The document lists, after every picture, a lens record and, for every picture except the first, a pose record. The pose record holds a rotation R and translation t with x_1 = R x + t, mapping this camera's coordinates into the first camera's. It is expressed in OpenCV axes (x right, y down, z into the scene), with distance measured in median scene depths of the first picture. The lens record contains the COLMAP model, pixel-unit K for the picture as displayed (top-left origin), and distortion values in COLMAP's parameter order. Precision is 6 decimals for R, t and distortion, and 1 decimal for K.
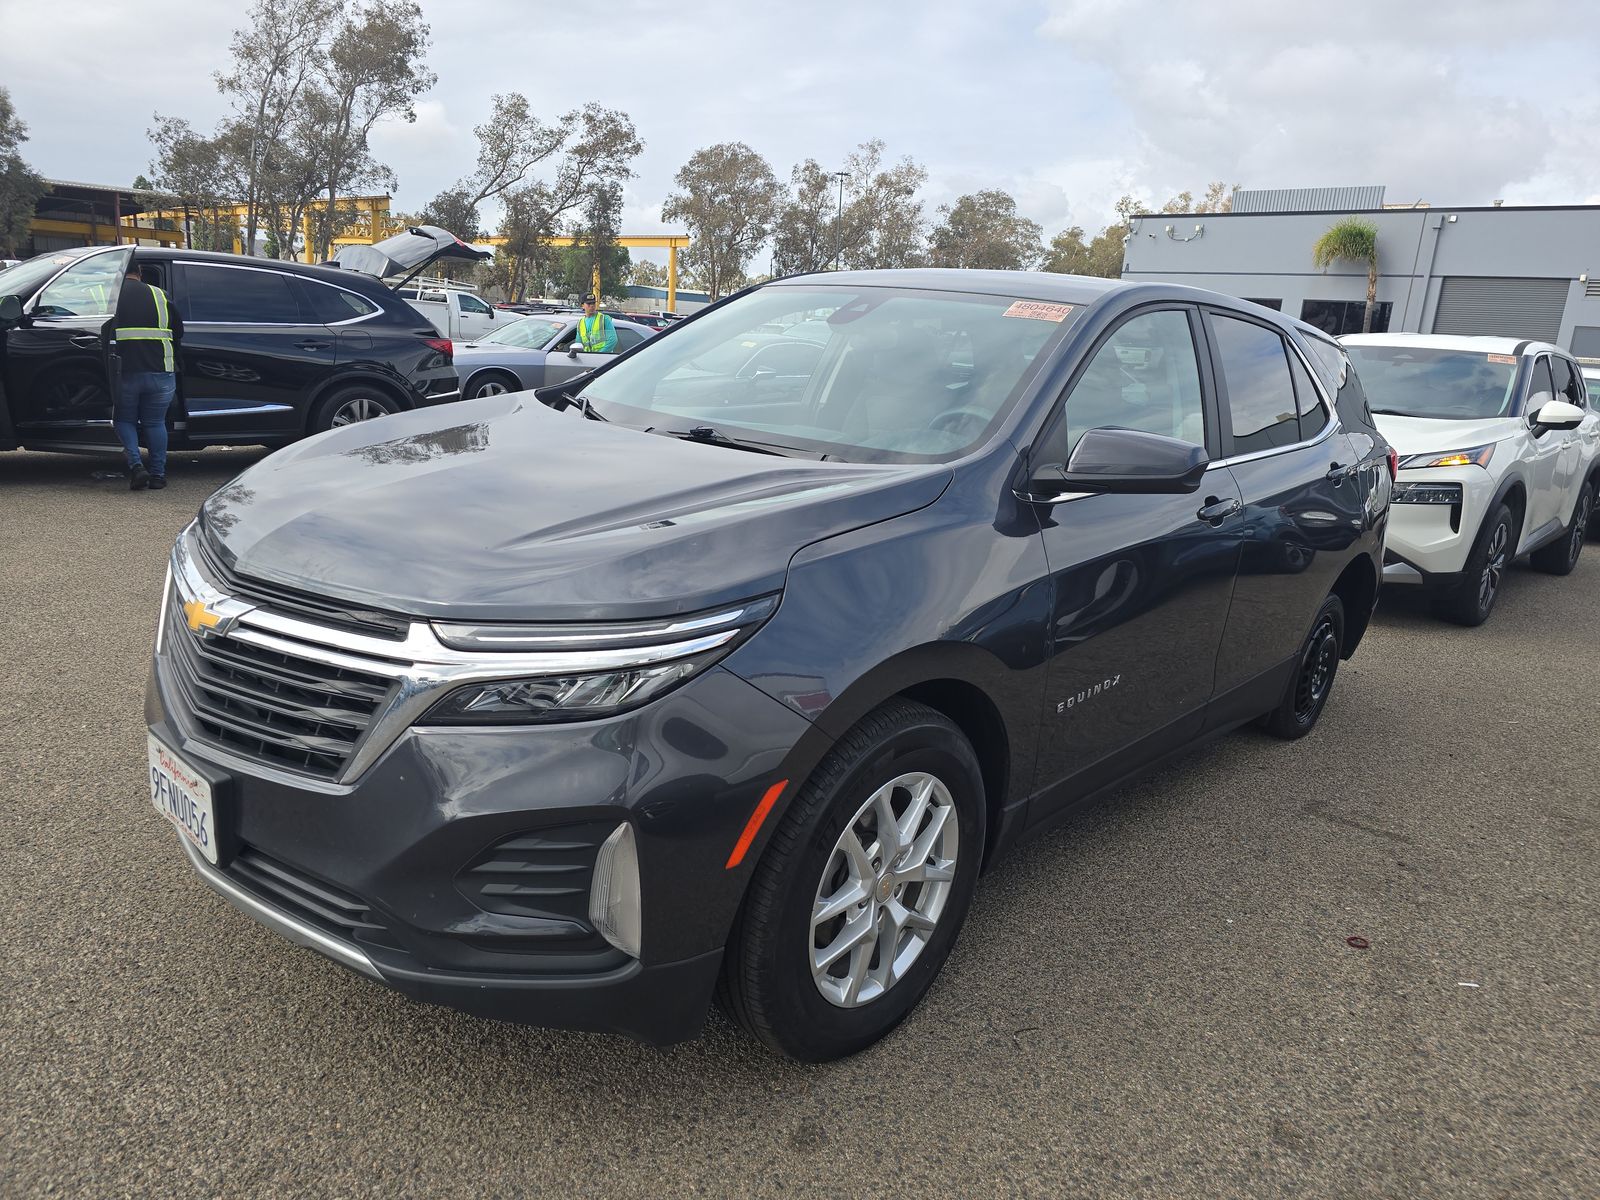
lens RADIAL K [[1192.0, 0, 795.3], [0, 1192.0, 601.5], [0, 0, 1]] dist [-0.020861, -0.003575]
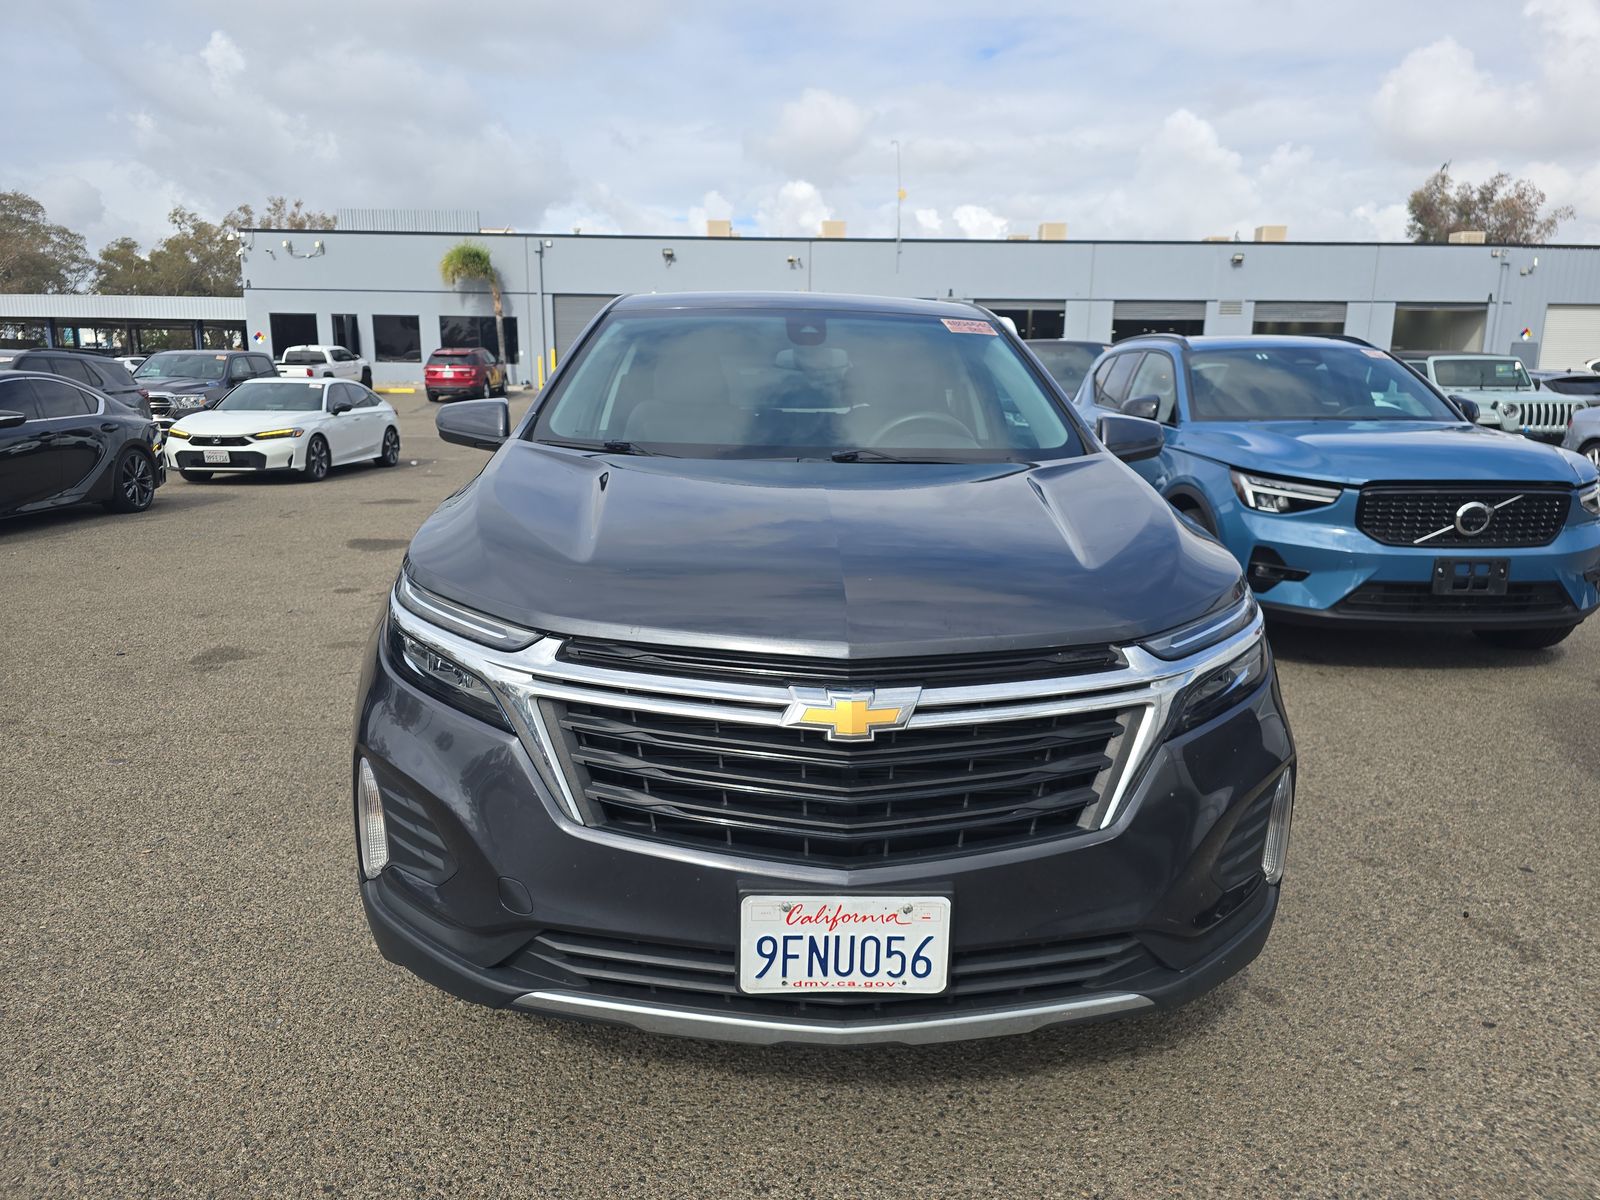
lens RADIAL K [[1192.0, 0, 792.0], [0, 1192.0, 602.9], [0, 0, 1]] dist [-0.020861, -0.003575]
pose [[0.647310, -0.184049, 0.739672, -0.188022], [0.191788, 0.978517, 0.075640, -0.022692], [-0.737704, 0.092898, 0.668703, 0.079501]]
